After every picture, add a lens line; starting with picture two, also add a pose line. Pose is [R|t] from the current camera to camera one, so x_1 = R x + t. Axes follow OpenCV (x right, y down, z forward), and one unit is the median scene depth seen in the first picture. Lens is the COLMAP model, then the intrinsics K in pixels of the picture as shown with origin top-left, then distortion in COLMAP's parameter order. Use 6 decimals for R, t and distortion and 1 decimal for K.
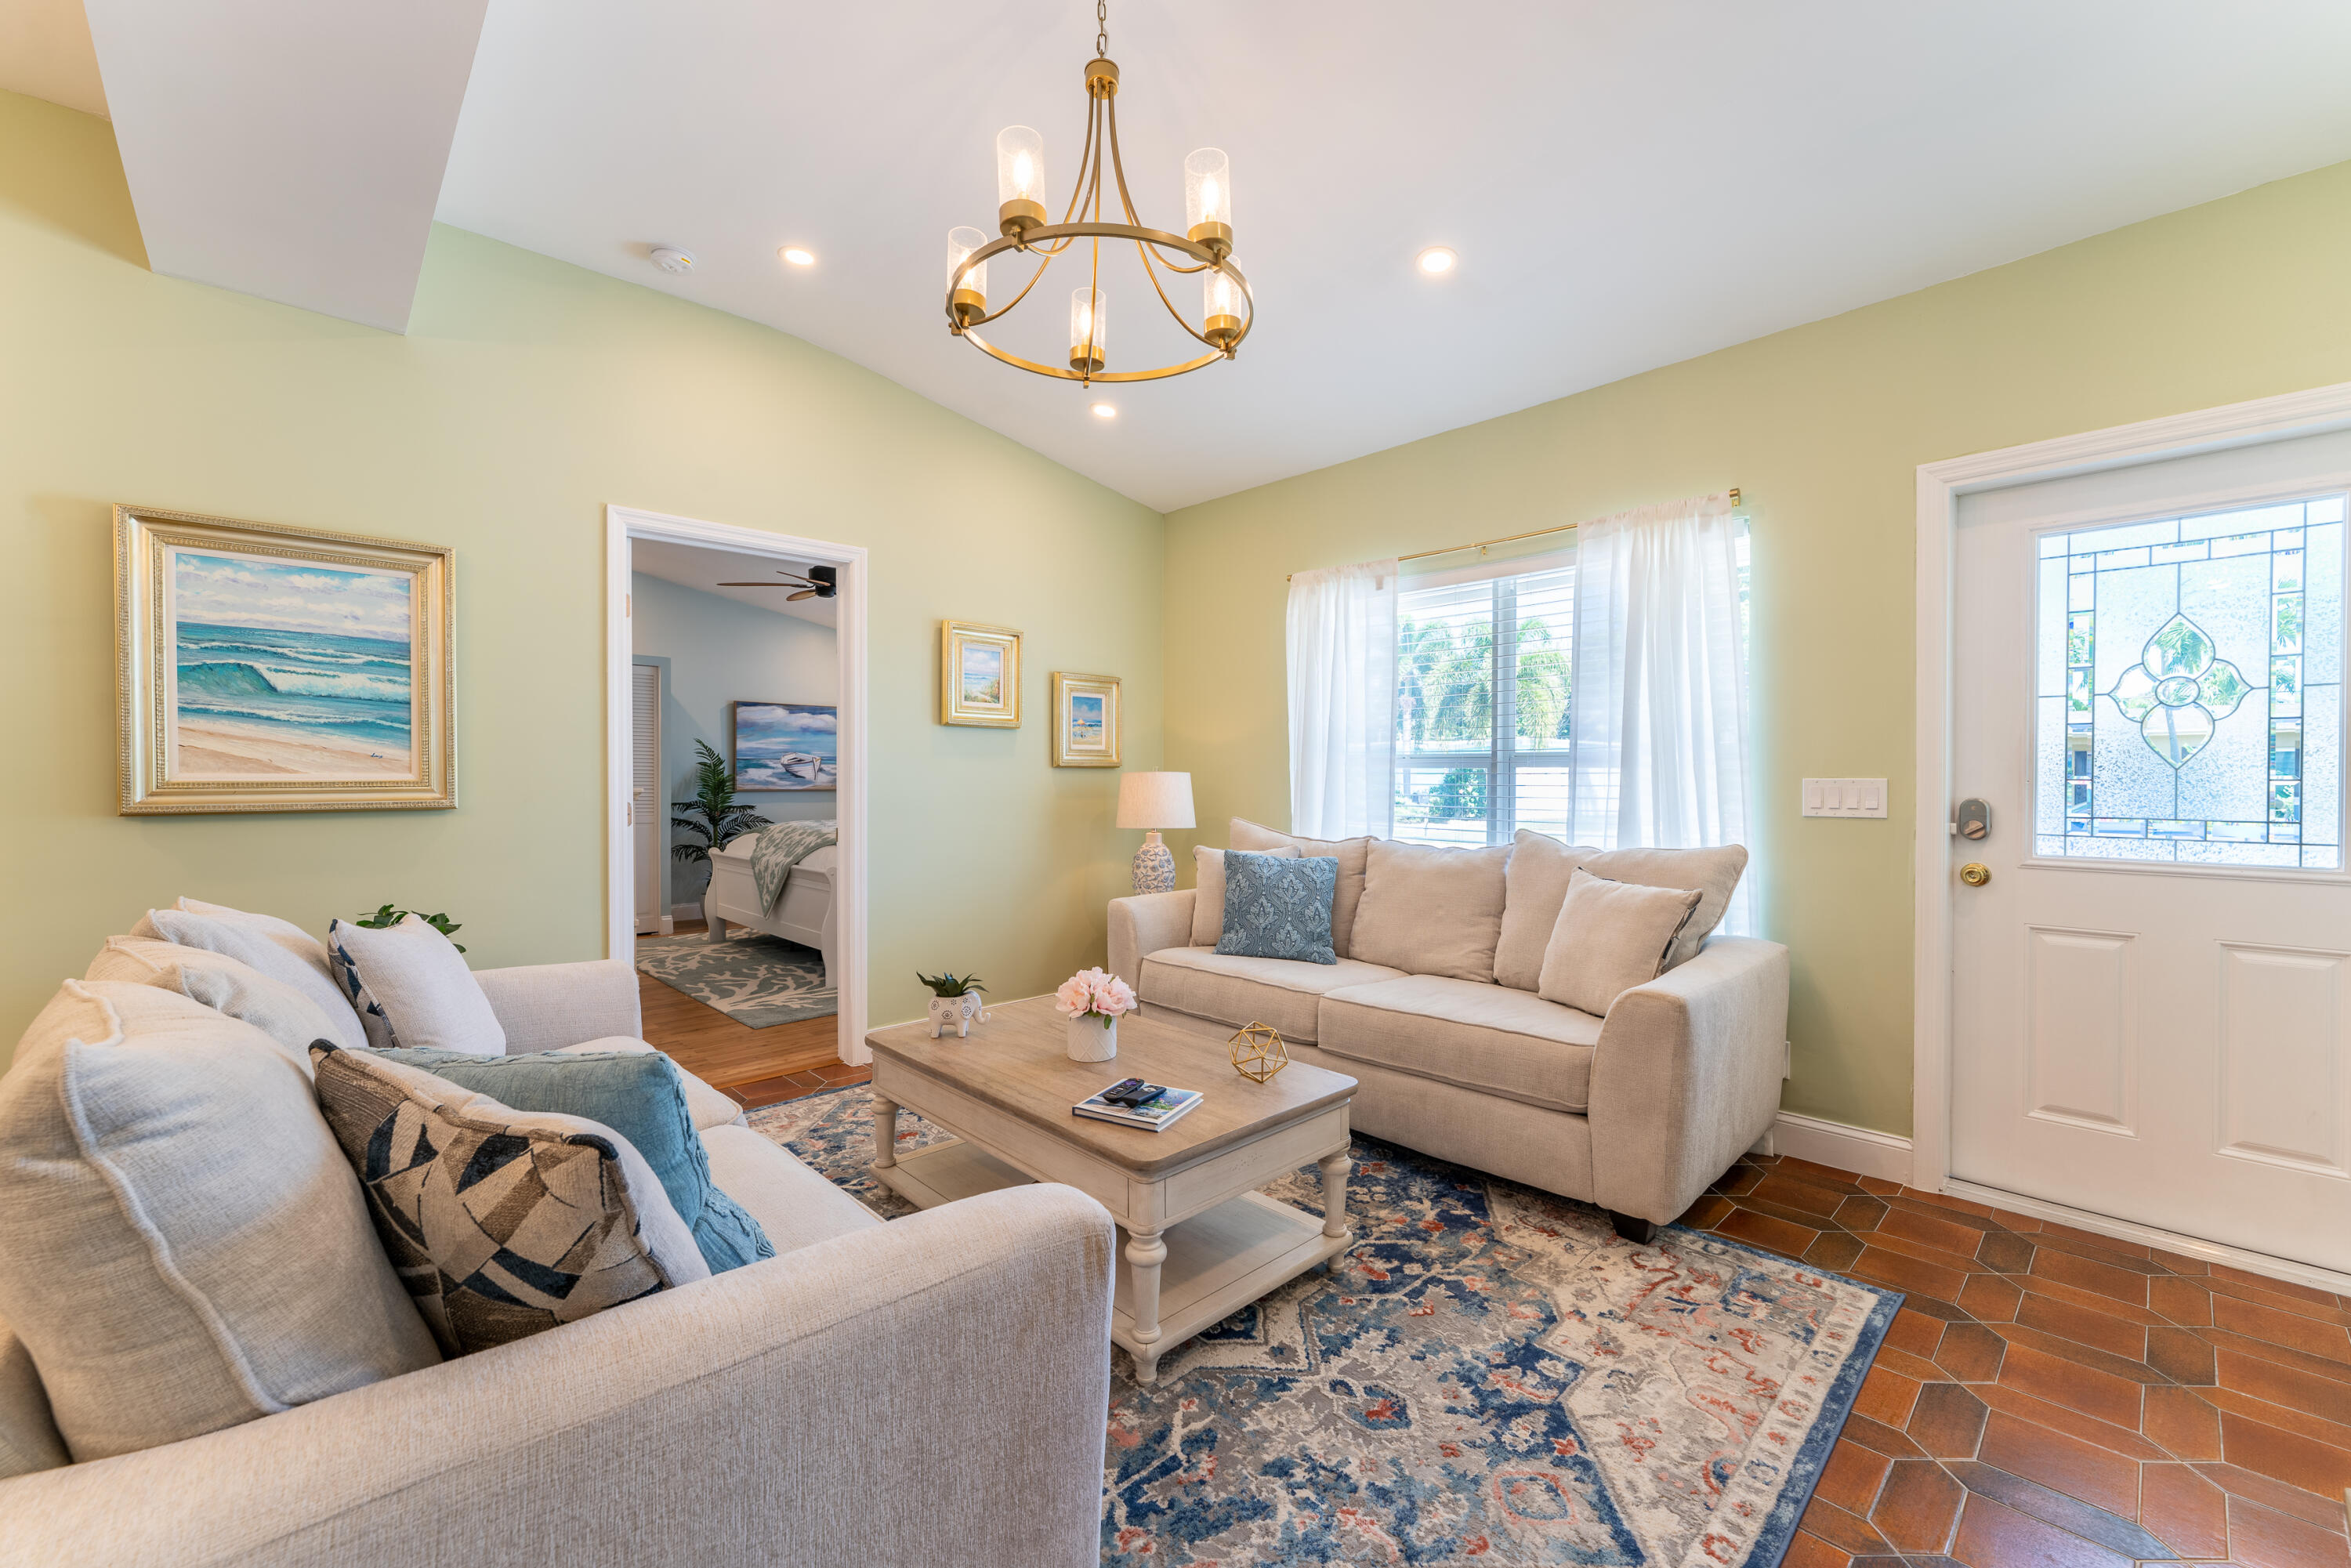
lens RADIAL K [[935.2, 0, 1162.3], [0, 935.2, 781.3], [0, 0, 1]] dist [-0.000136, 0.000023]
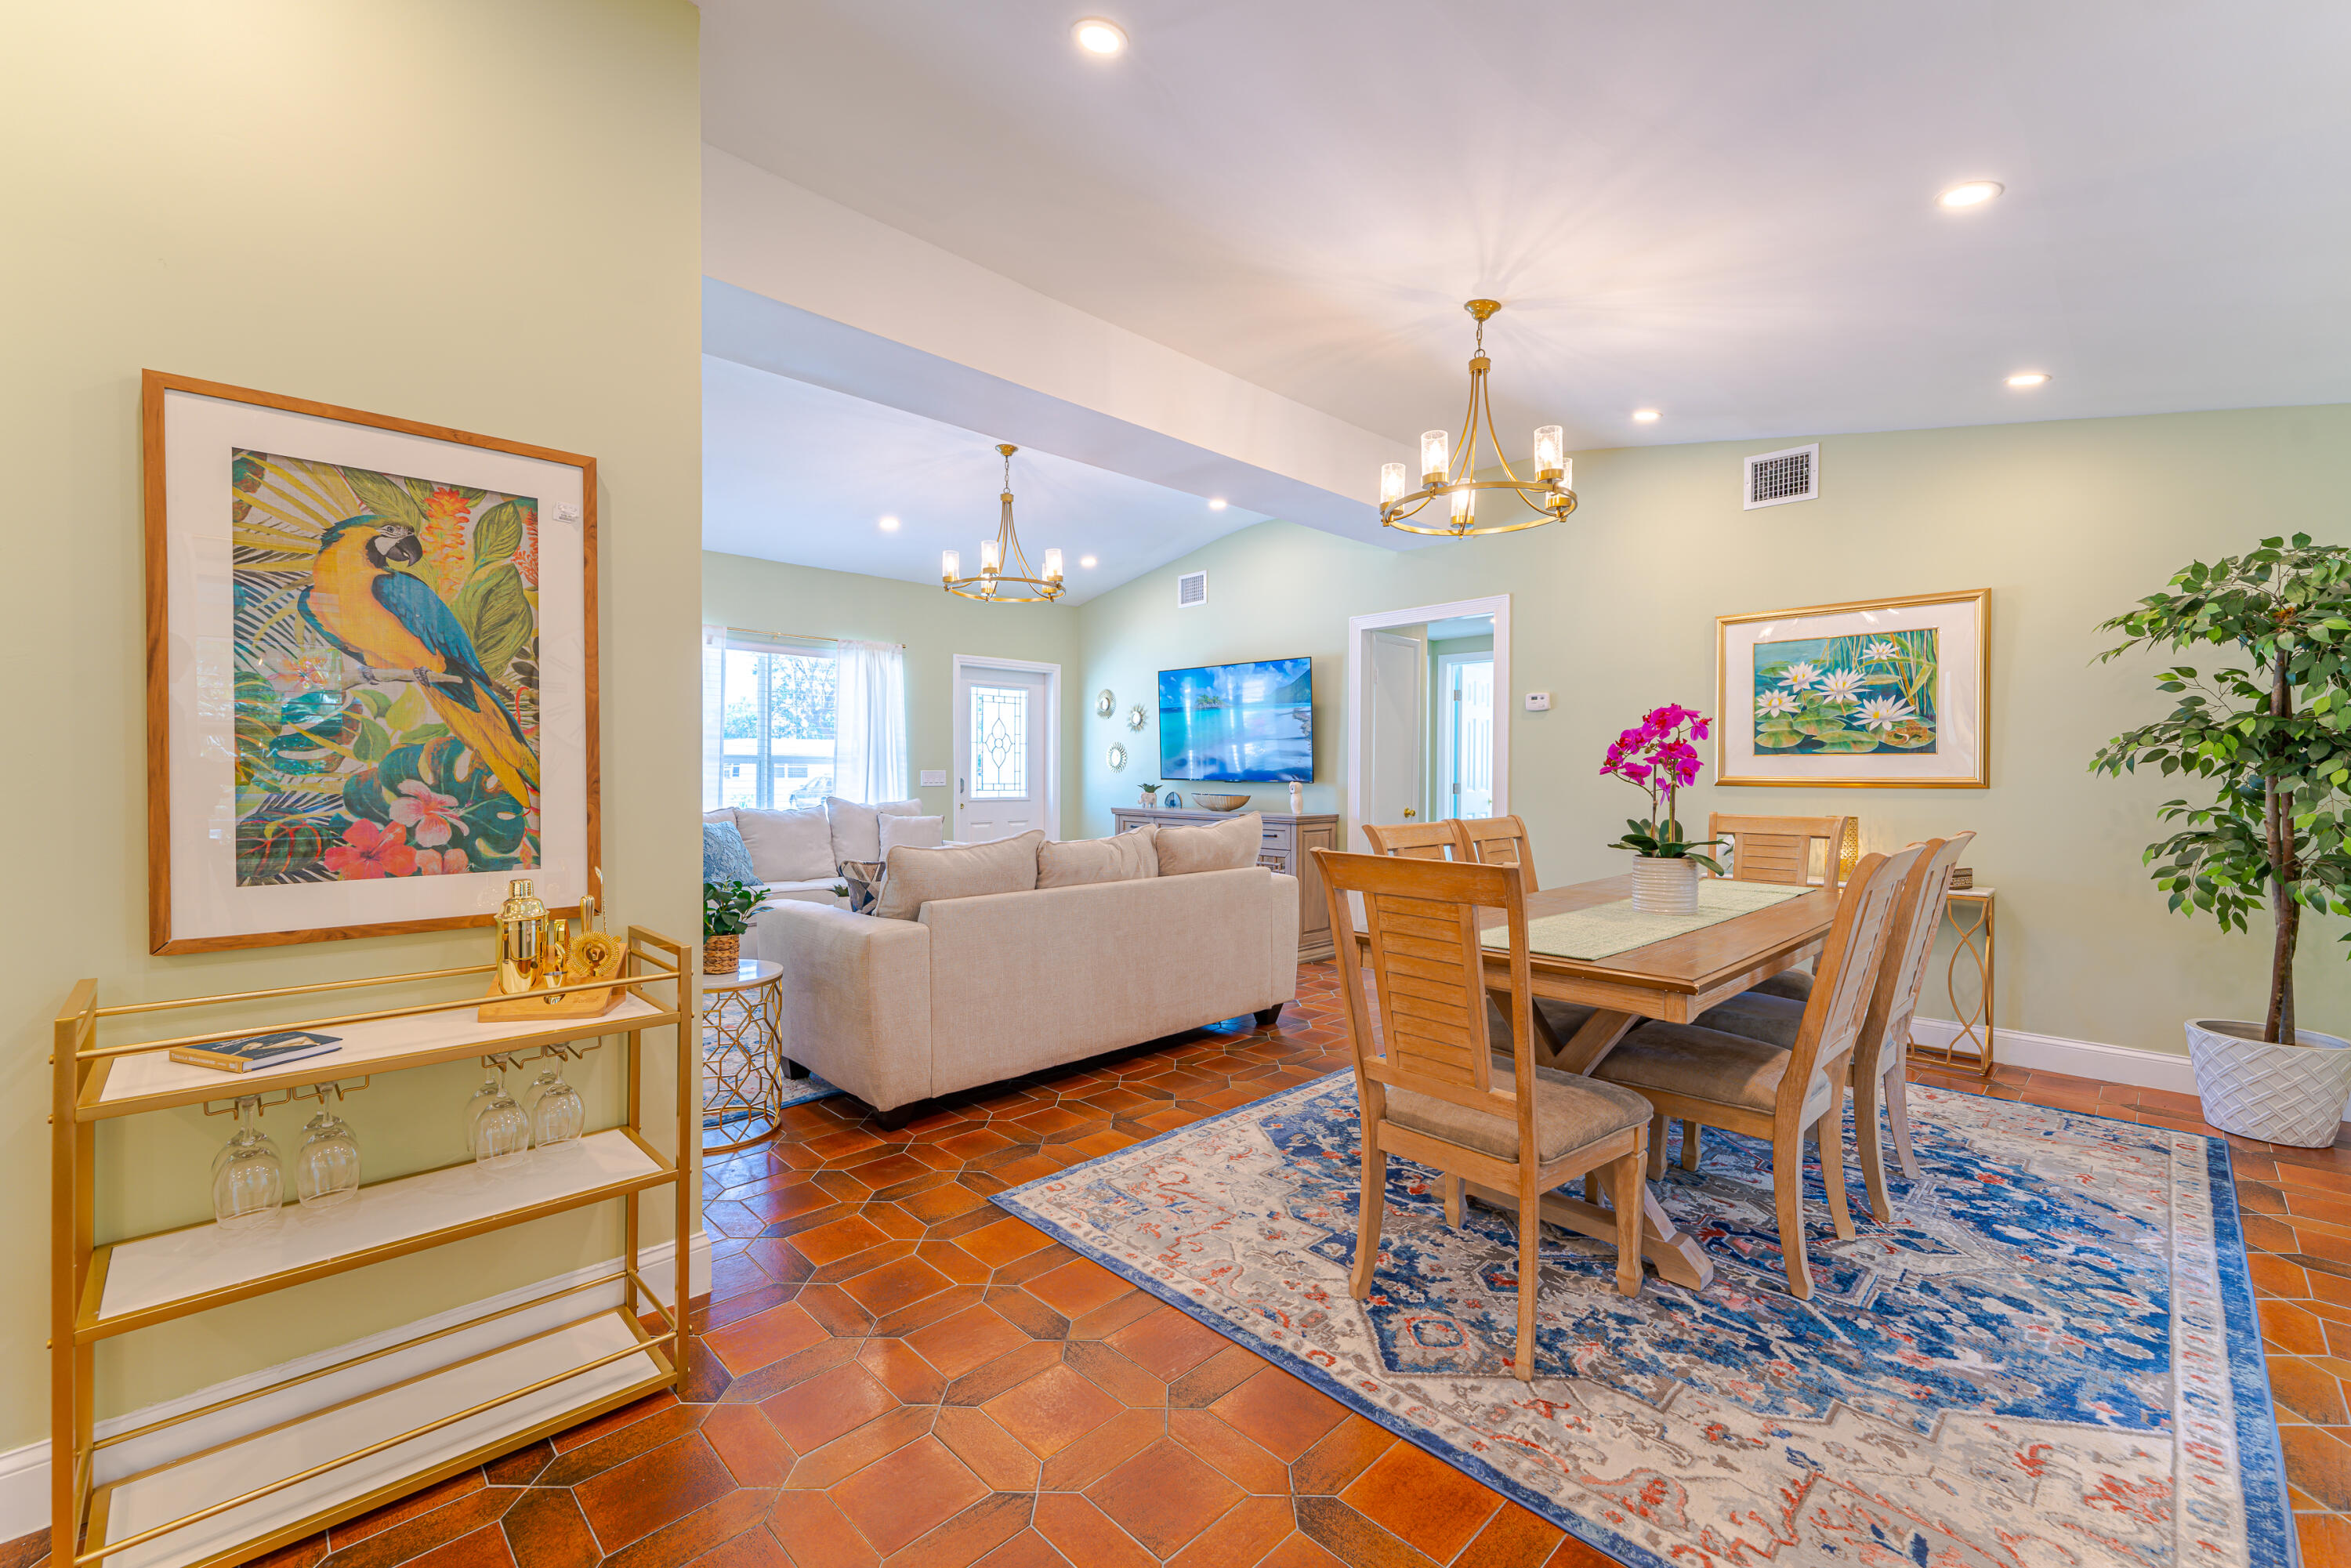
lens RADIAL K [[962.4, 0, 1166.5], [0, 962.4, 778.9], [0, 0, 1]] dist [-0.000776, 0.000148]
pose [[-0.009082, -0.007071, 0.999934, -1.846832], [0.003124, 0.999970, 0.007100, 0.003172], [-0.999954, 0.003189, -0.009060, 0.400803]]
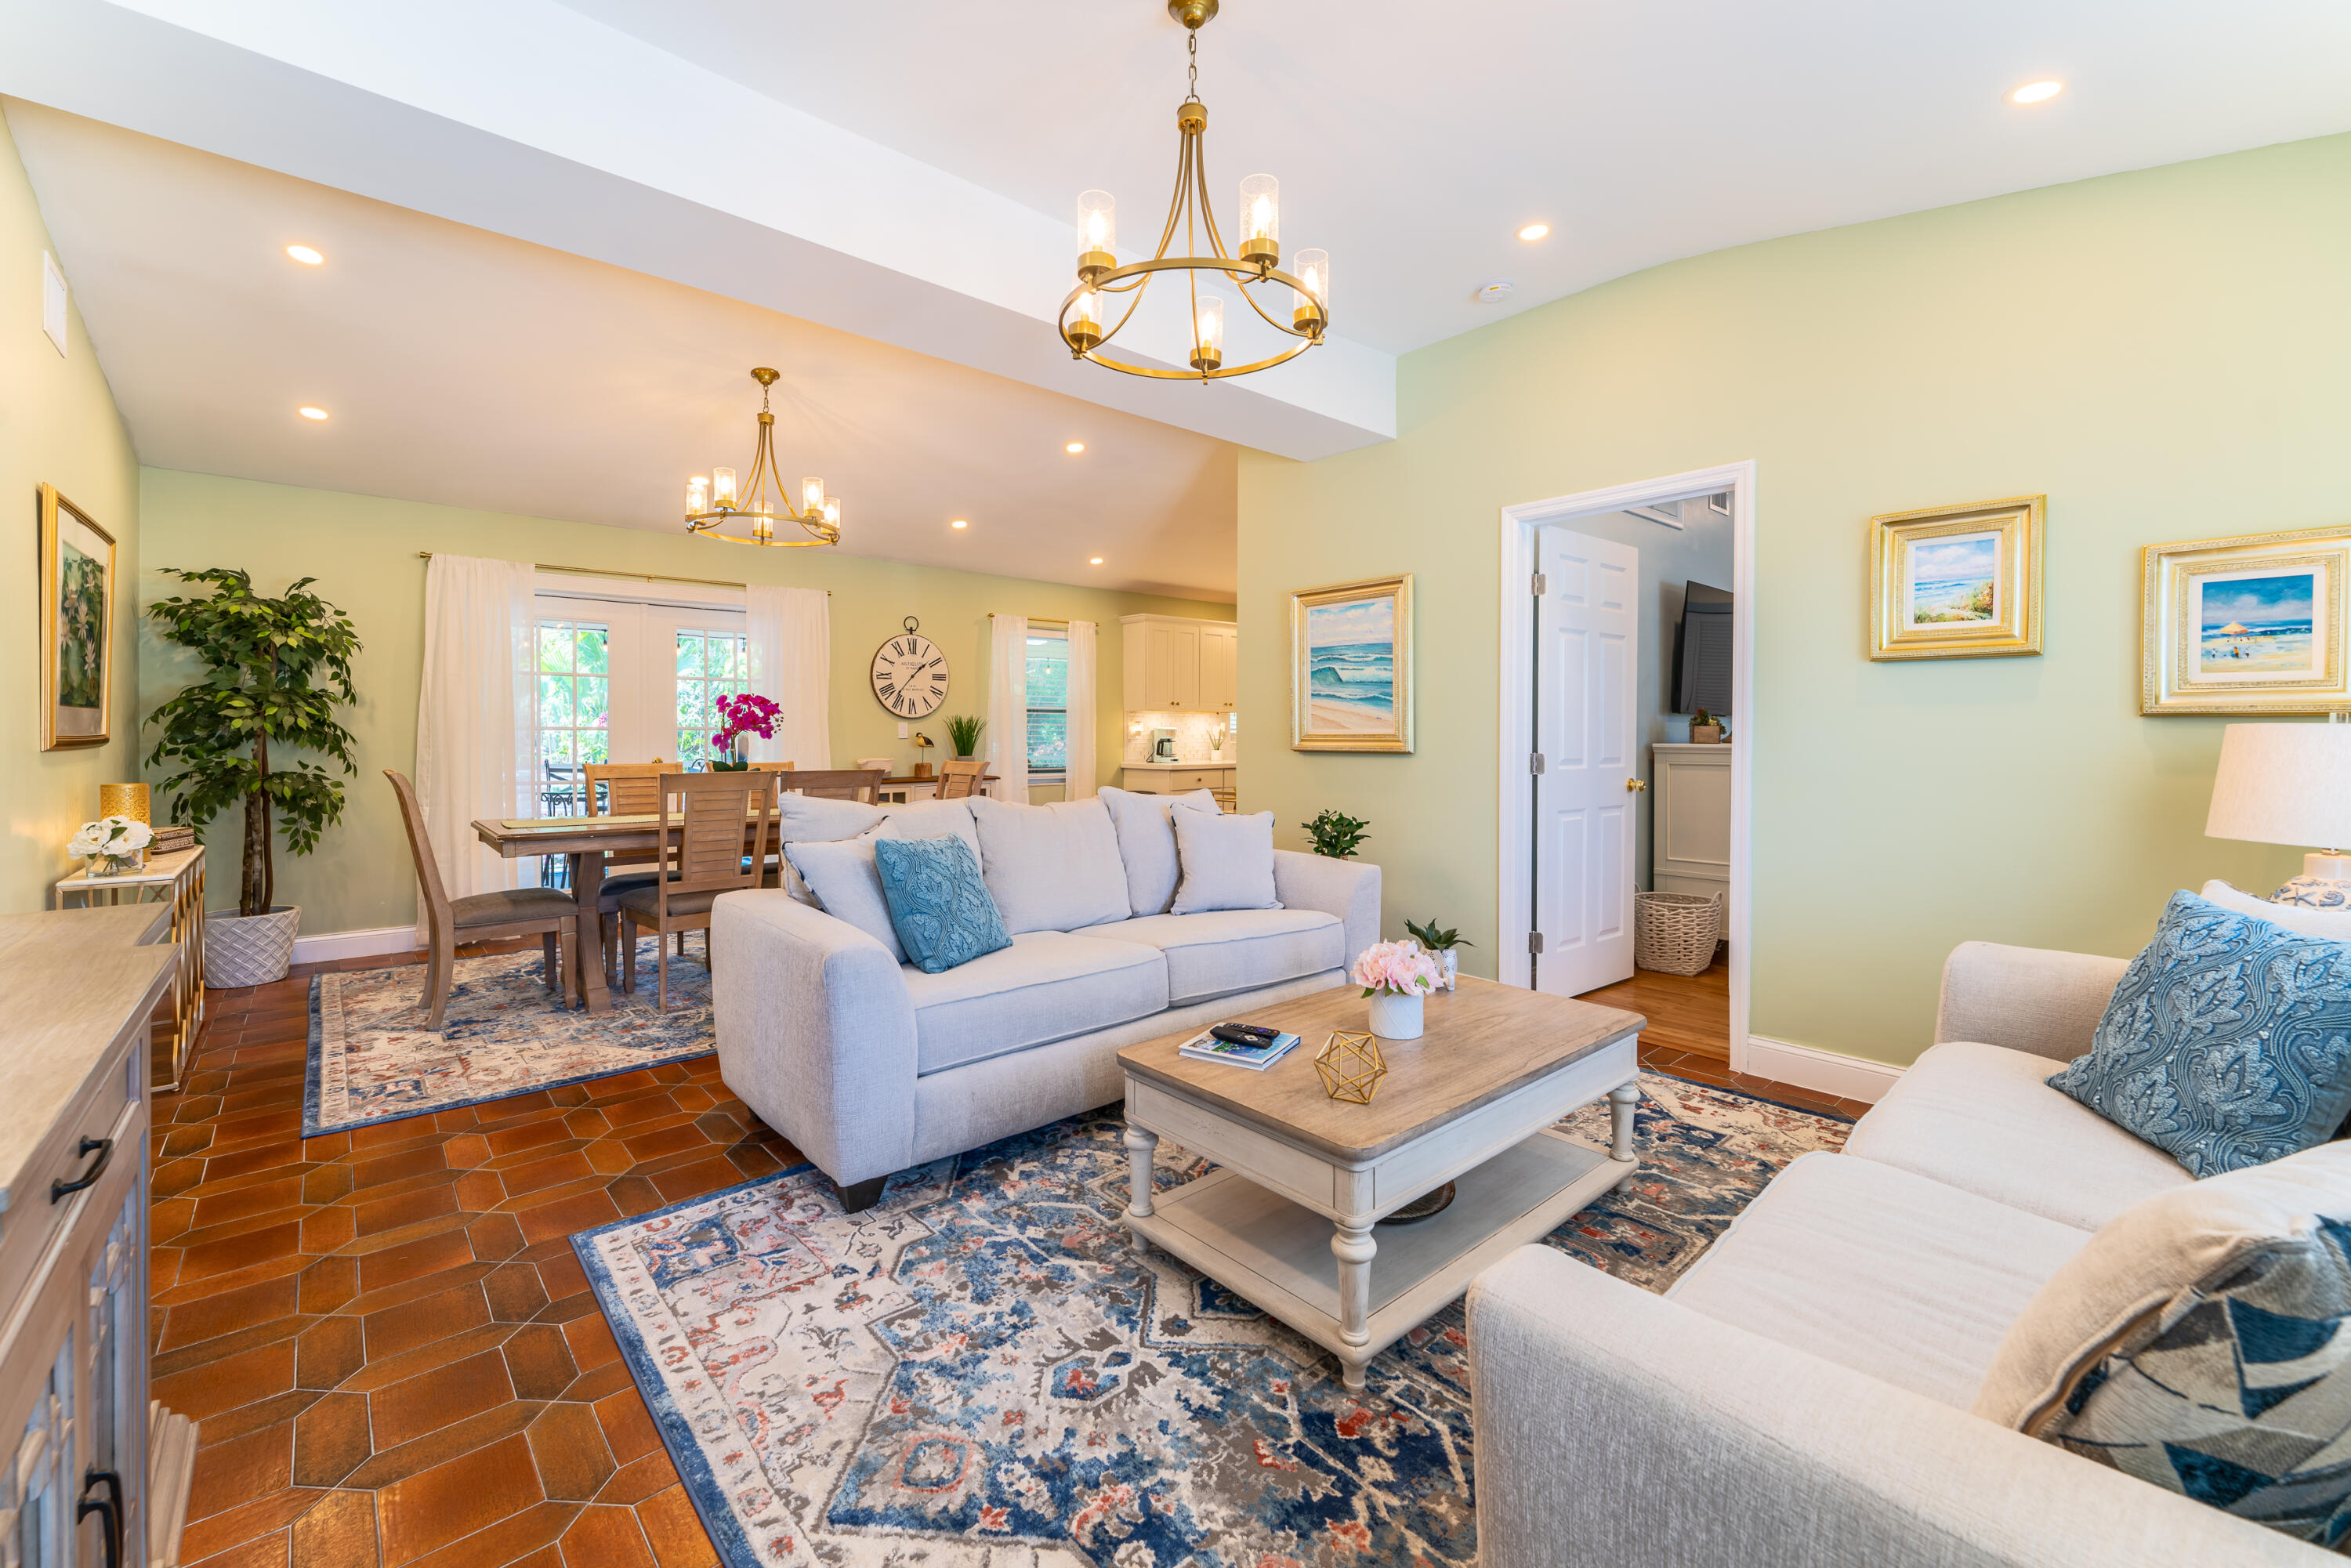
lens RADIAL K [[956.6, 0, 1176.6], [0, 956.6, 746.0], [0, 0, 1]] dist [0.000679, 0.000046]
pose [[-0.023695, 0.015714, -0.999596, 0.752836], [-0.008026, 0.999841, 0.015908, -0.003144], [0.999687, 0.008399, -0.023566, 0.691370]]
